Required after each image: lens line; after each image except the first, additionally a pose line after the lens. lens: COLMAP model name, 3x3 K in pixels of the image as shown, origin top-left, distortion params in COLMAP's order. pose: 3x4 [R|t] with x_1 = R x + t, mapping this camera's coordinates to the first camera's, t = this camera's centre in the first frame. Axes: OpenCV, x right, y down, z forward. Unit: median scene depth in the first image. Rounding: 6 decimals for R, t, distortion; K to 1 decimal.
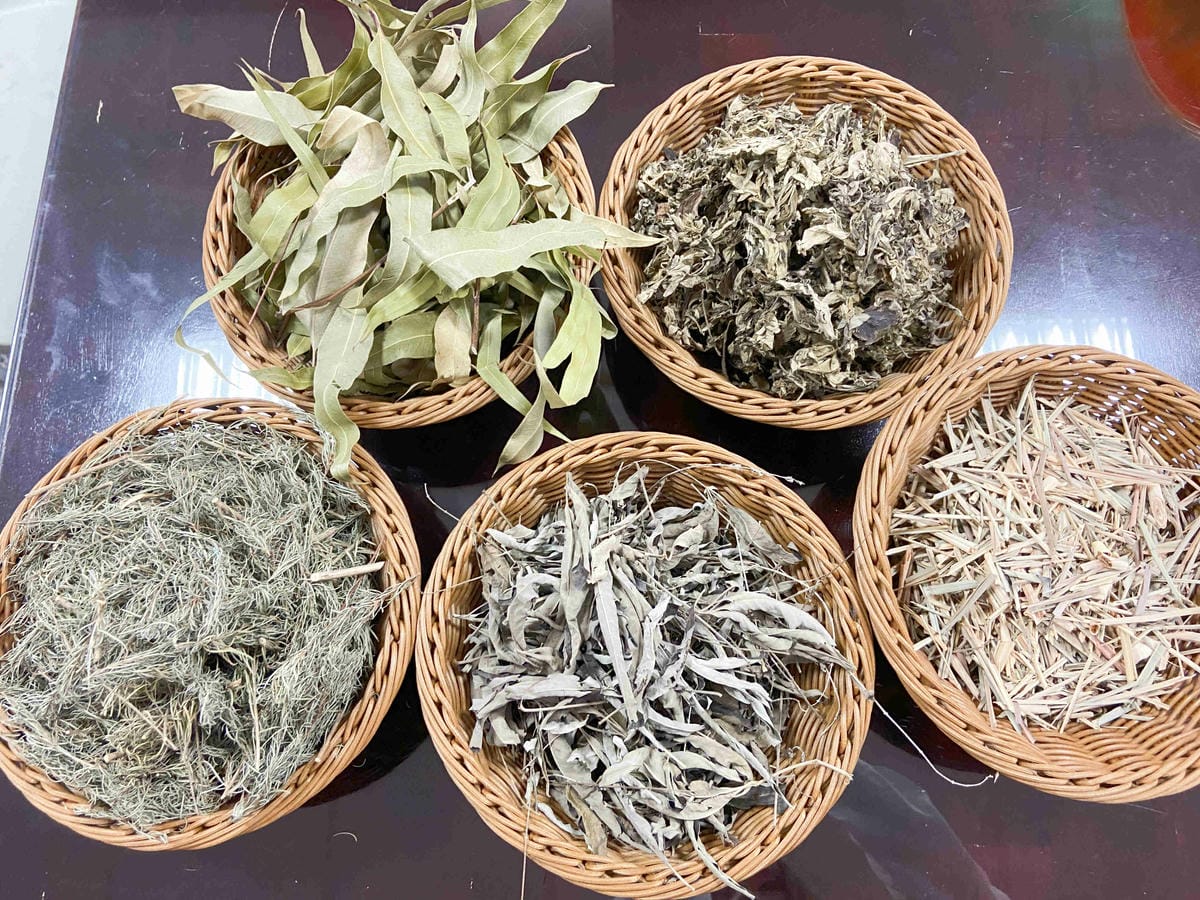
lens RADIAL K [[913.3, 0, 600.0], [0, 913.3, 450.0], [0, 0, 1]] dist [0.113712, -0.168071]
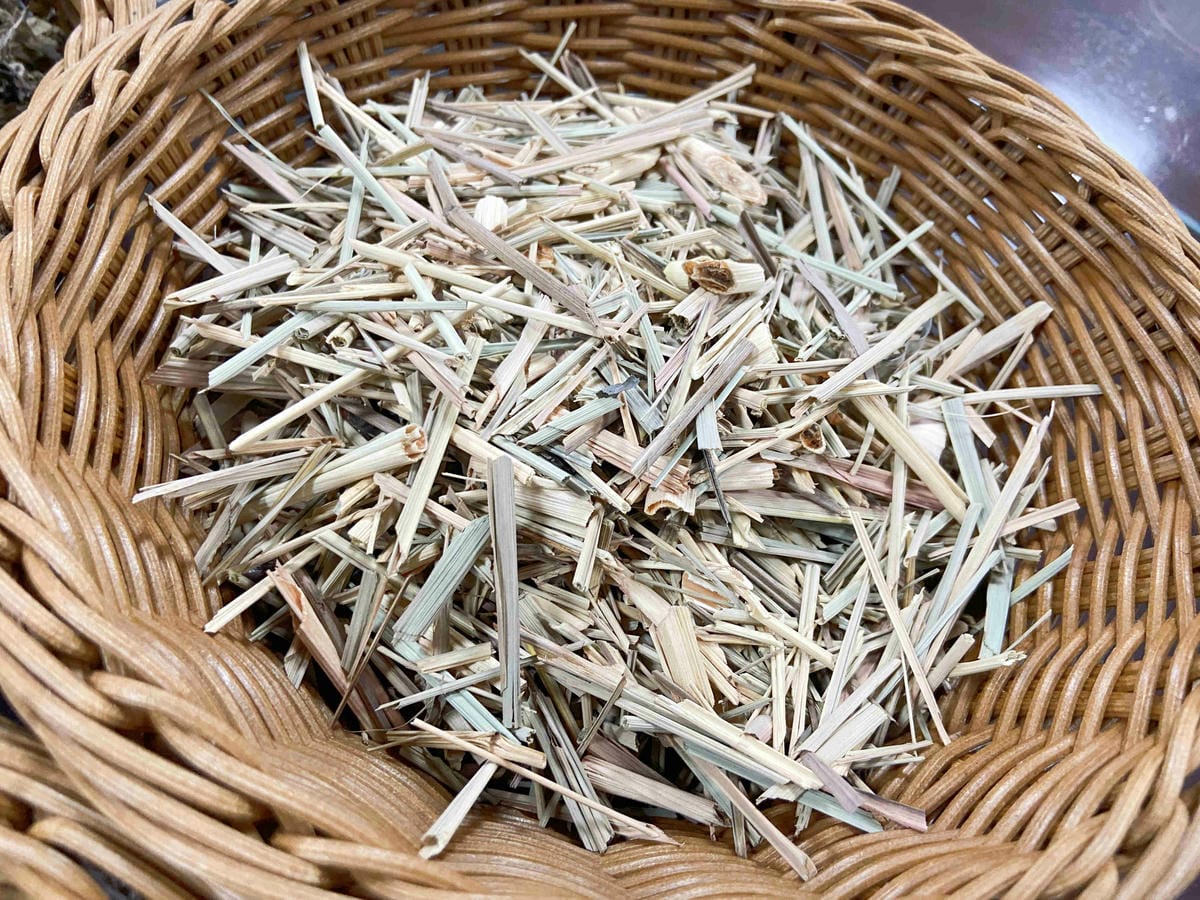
lens RADIAL K [[913.3, 0, 600.0], [0, 913.3, 450.0], [0, 0, 1]] dist [0.113712, -0.168071]
pose [[0.742666, -0.509879, 0.434133, 0.307022], [0.612396, 0.779417, -0.132211, 0.186861], [-0.270958, 0.364050, 0.891094, 0.689900]]
